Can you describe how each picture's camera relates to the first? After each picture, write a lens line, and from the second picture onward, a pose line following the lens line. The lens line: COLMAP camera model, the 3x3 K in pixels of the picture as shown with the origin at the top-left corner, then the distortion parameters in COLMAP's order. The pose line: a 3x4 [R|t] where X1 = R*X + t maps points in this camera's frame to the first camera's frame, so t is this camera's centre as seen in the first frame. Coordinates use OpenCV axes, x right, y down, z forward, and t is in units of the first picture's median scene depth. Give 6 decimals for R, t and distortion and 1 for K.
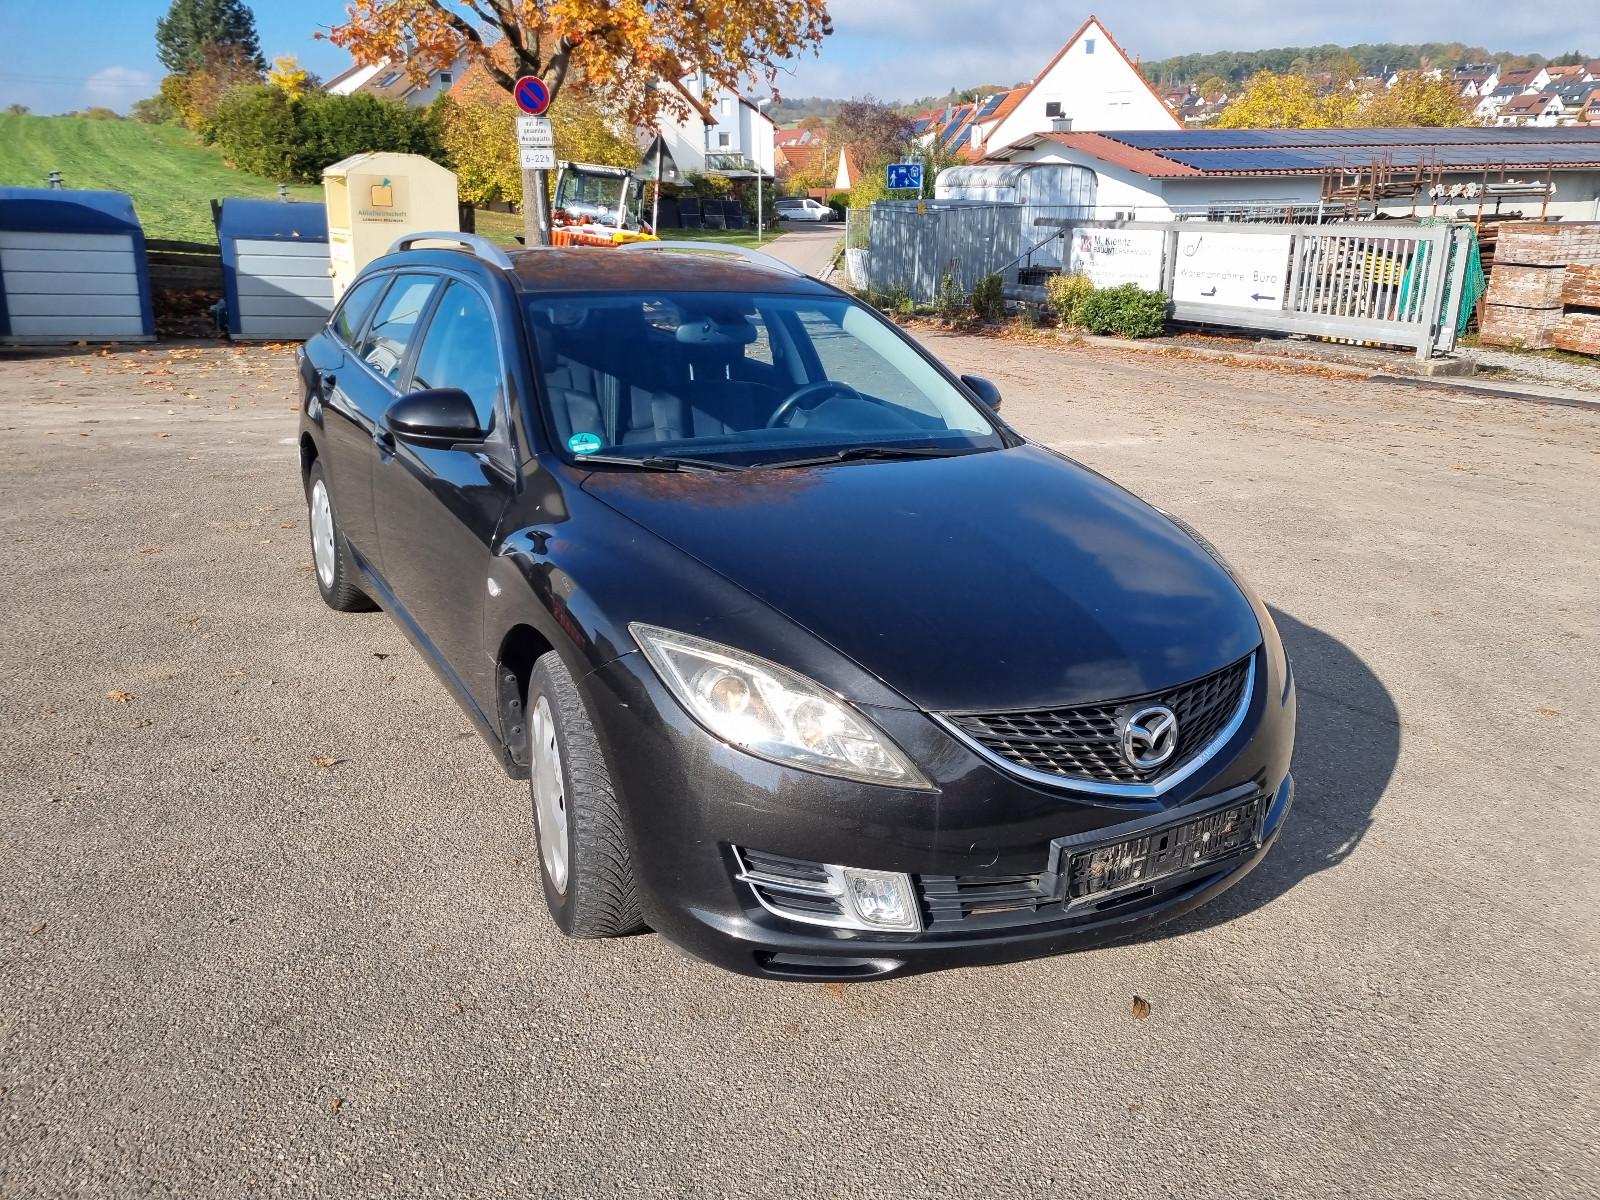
lens RADIAL K [[1201.9, 0, 826.4], [0, 1201.9, 595.4], [0, 0, 1]] dist [0.061057, -0.046106]
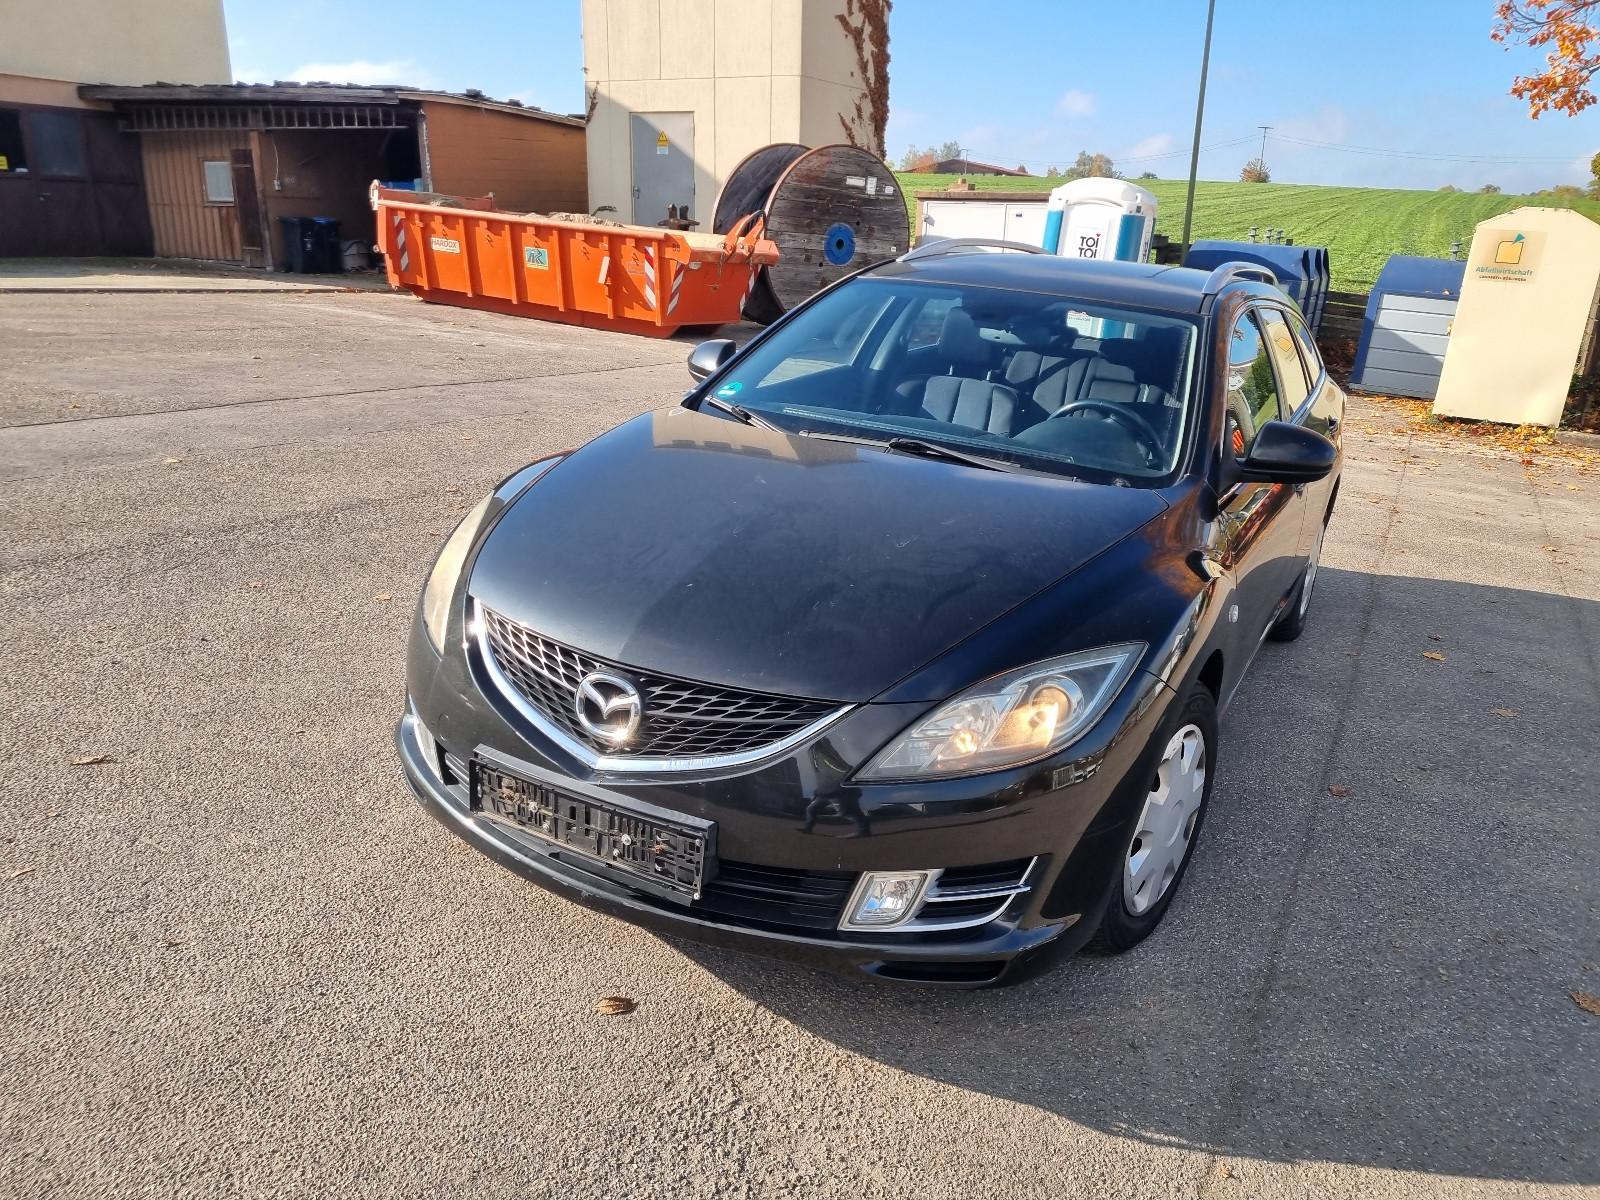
lens RADIAL K [[1205.8, 0, 830.0], [0, 1205.8, 602.8], [0, 0, 1]] dist [0.065334, -0.051832]
pose [[0.522267, 0.267868, -0.809620, 0.107601], [-0.309620, 0.944163, 0.112653, -0.011816], [0.794589, 0.191840, 0.576043, 0.055843]]
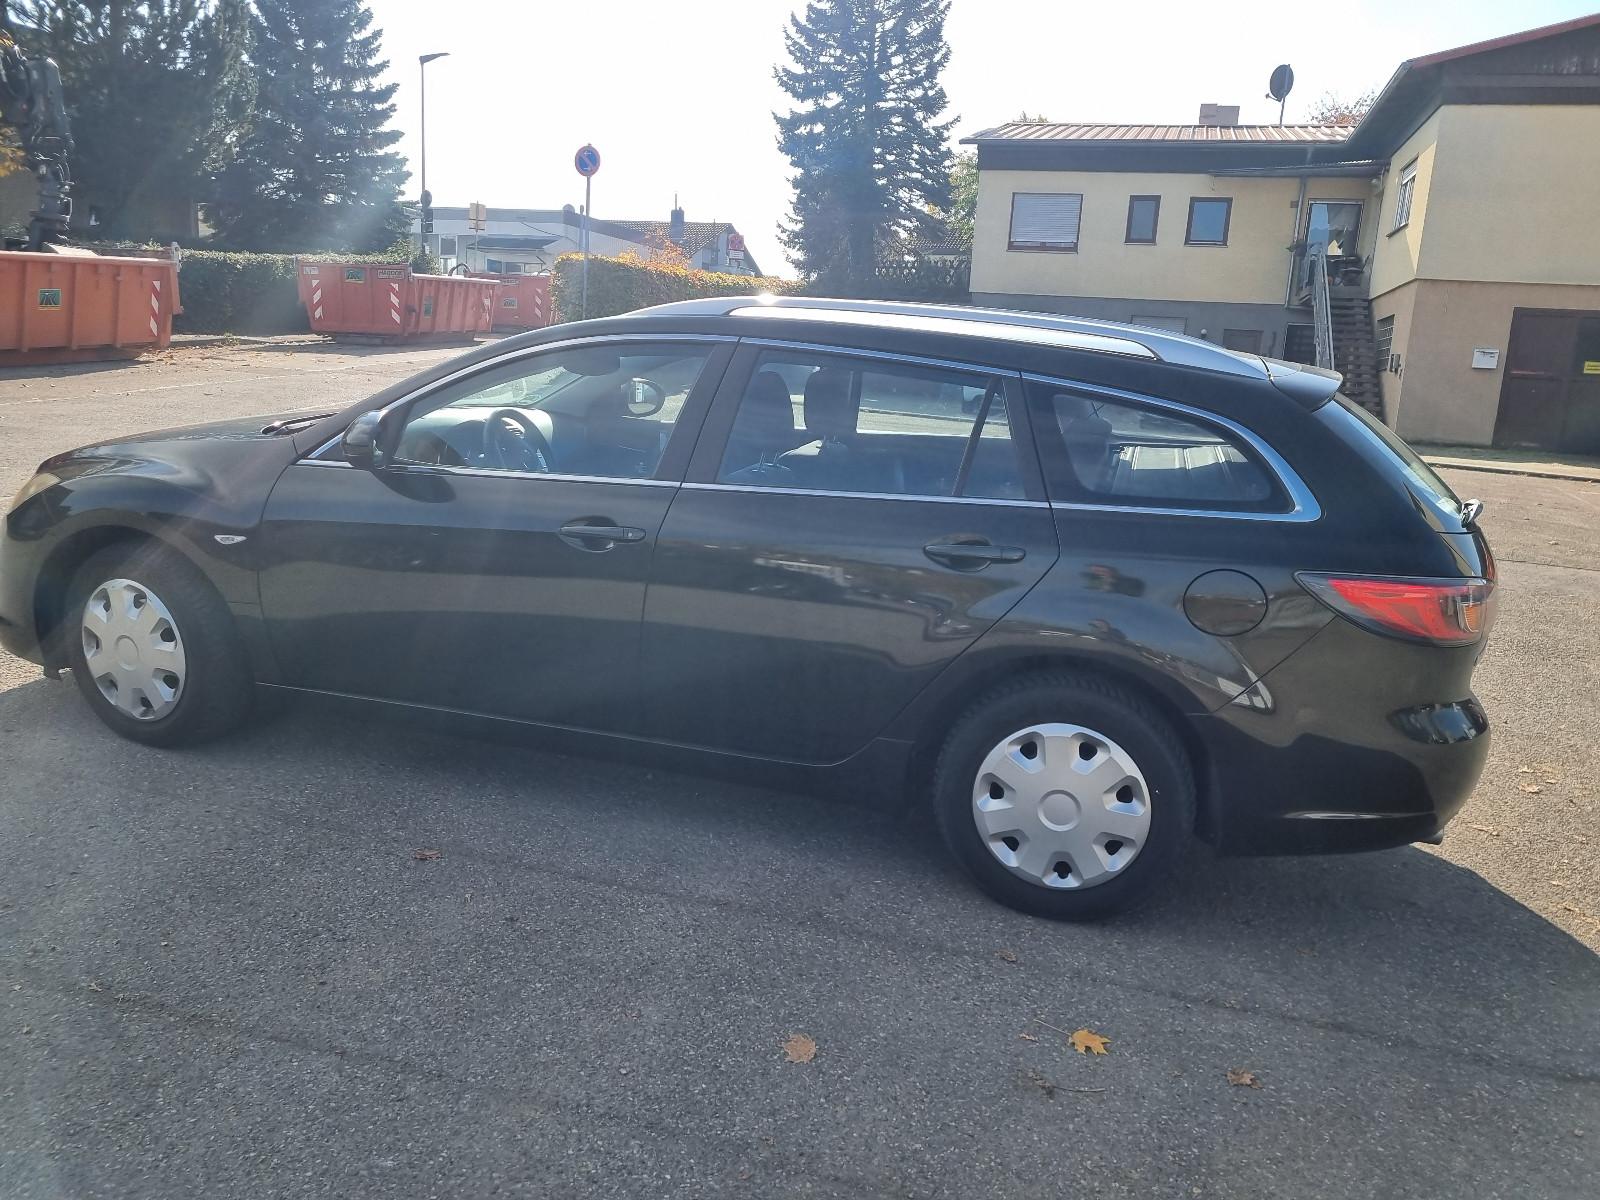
lens RADIAL K [[1205.8, 0, 817.5], [0, 1205.8, 626.9], [0, 0, 1]] dist [0.065334, -0.051832]
pose [[-0.719375, 0.102166, -0.687067, 0.083445], [-0.286595, 0.857354, 0.427559, -0.079171], [0.632742, 0.504485, -0.587479, 0.279856]]
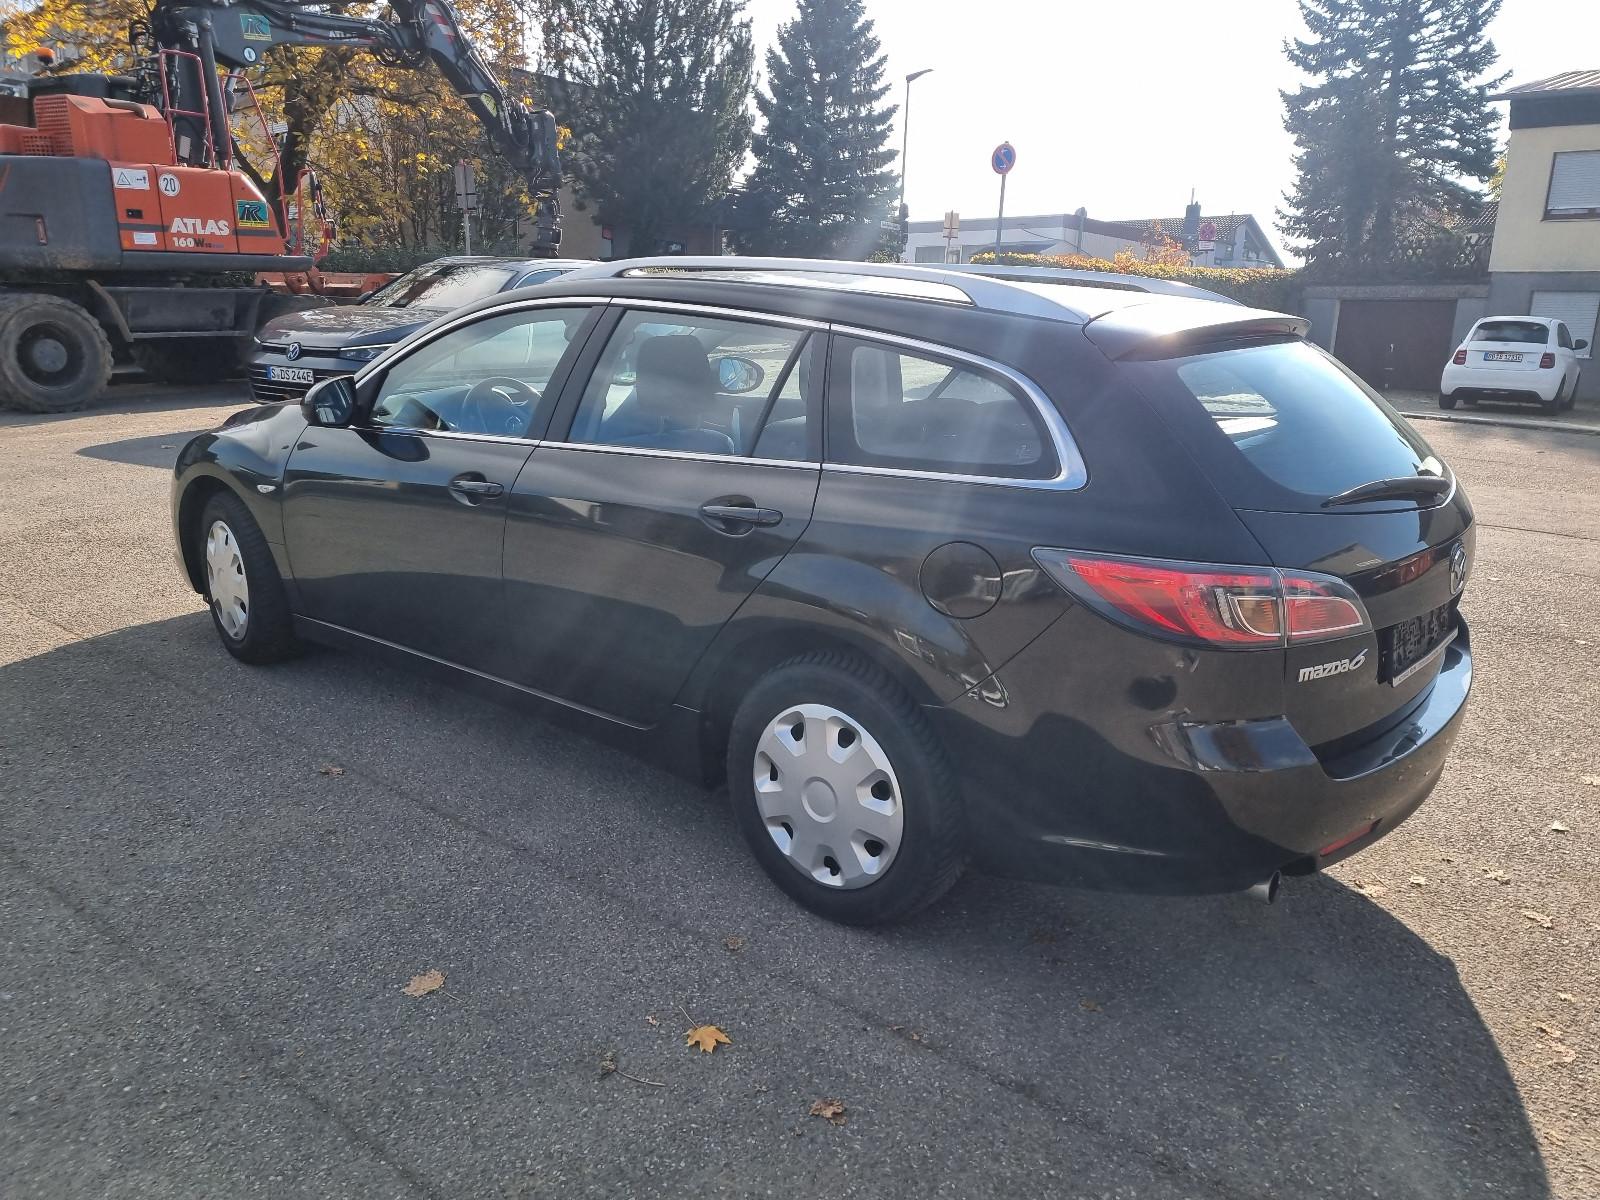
lens RADIAL K [[1200.1, 0, 825.5], [0, 1200.1, 635.0], [0, 0, 1]] dist [0.063719, -0.049058]
pose [[-0.938618, 0.039838, -0.342649, 0.022312], [-0.154795, 0.839042, 0.521582, -0.089057], [0.308276, 0.542607, -0.781373, 0.311360]]
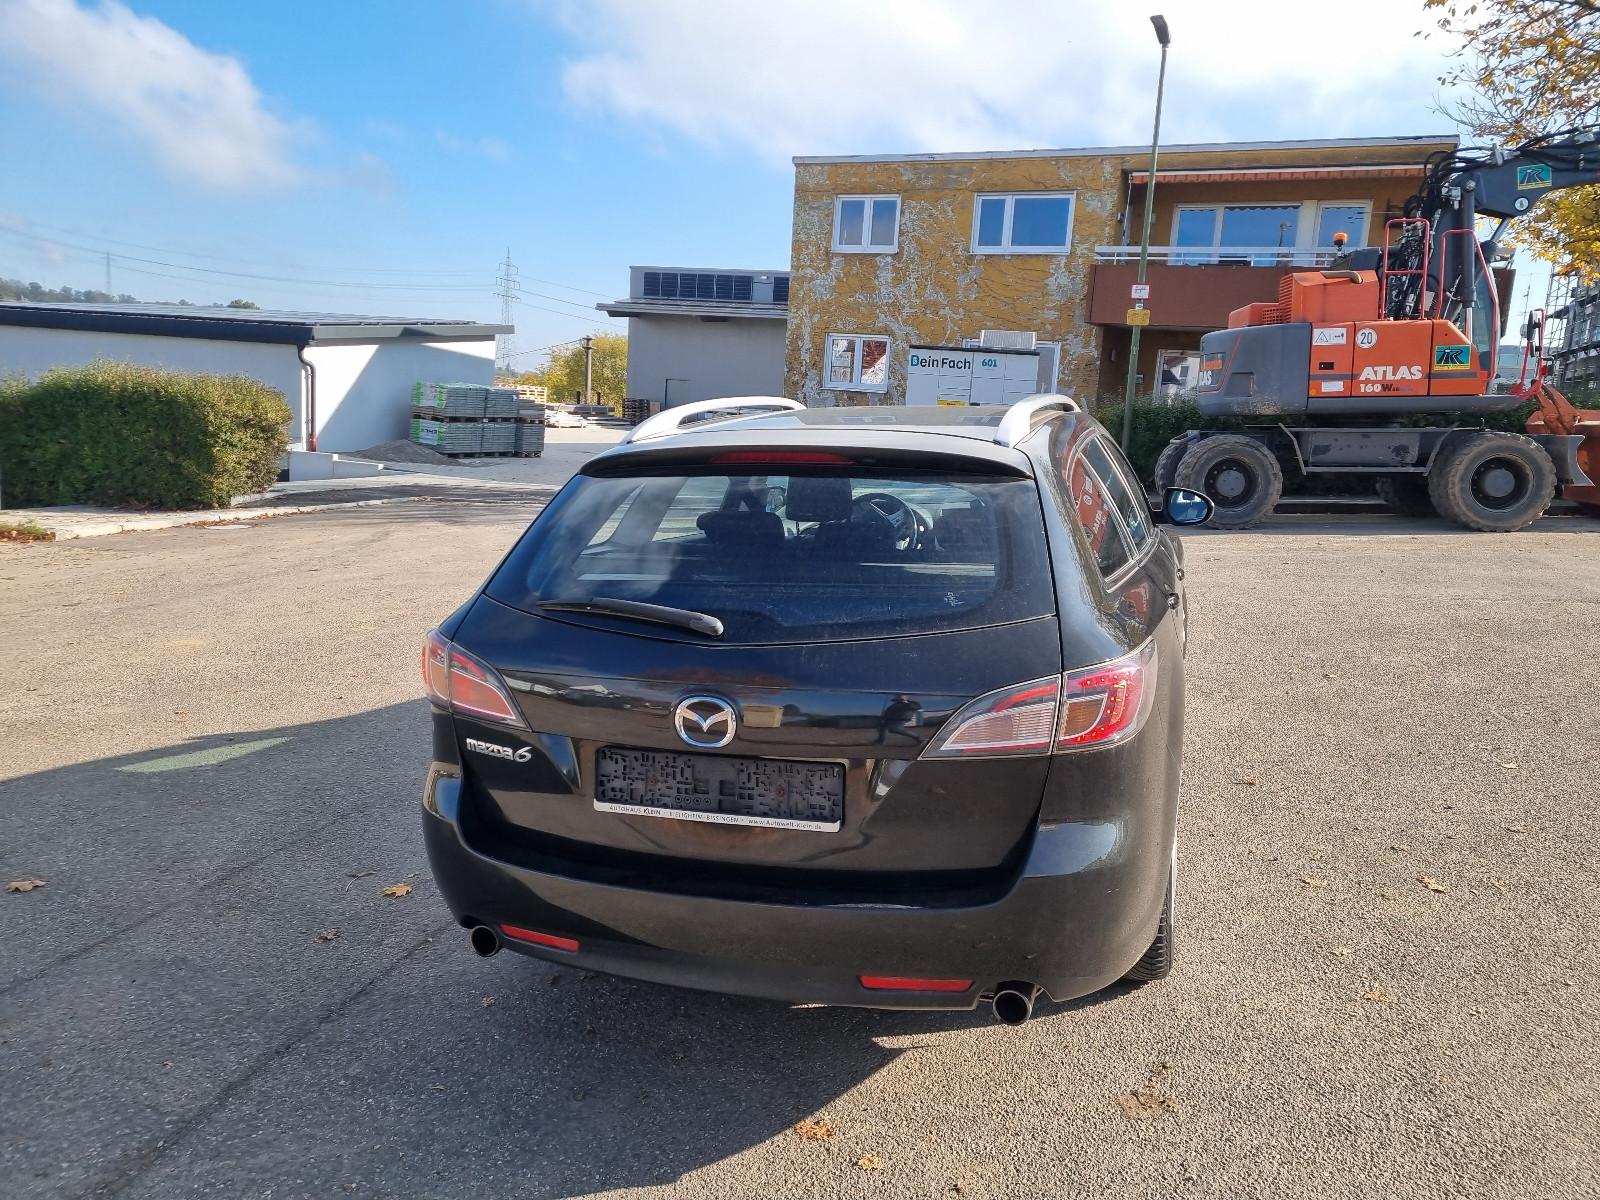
lens RADIAL K [[1200.1, 0, 827.7], [0, 1200.1, 616.1], [0, 0, 1]] dist [0.063719, -0.049058]
pose [[-0.675191, -0.162256, 0.719576, -0.137958], [0.194085, 0.902057, 0.385517, -0.088212], [-0.711652, 0.399957, -0.577570, 0.285563]]
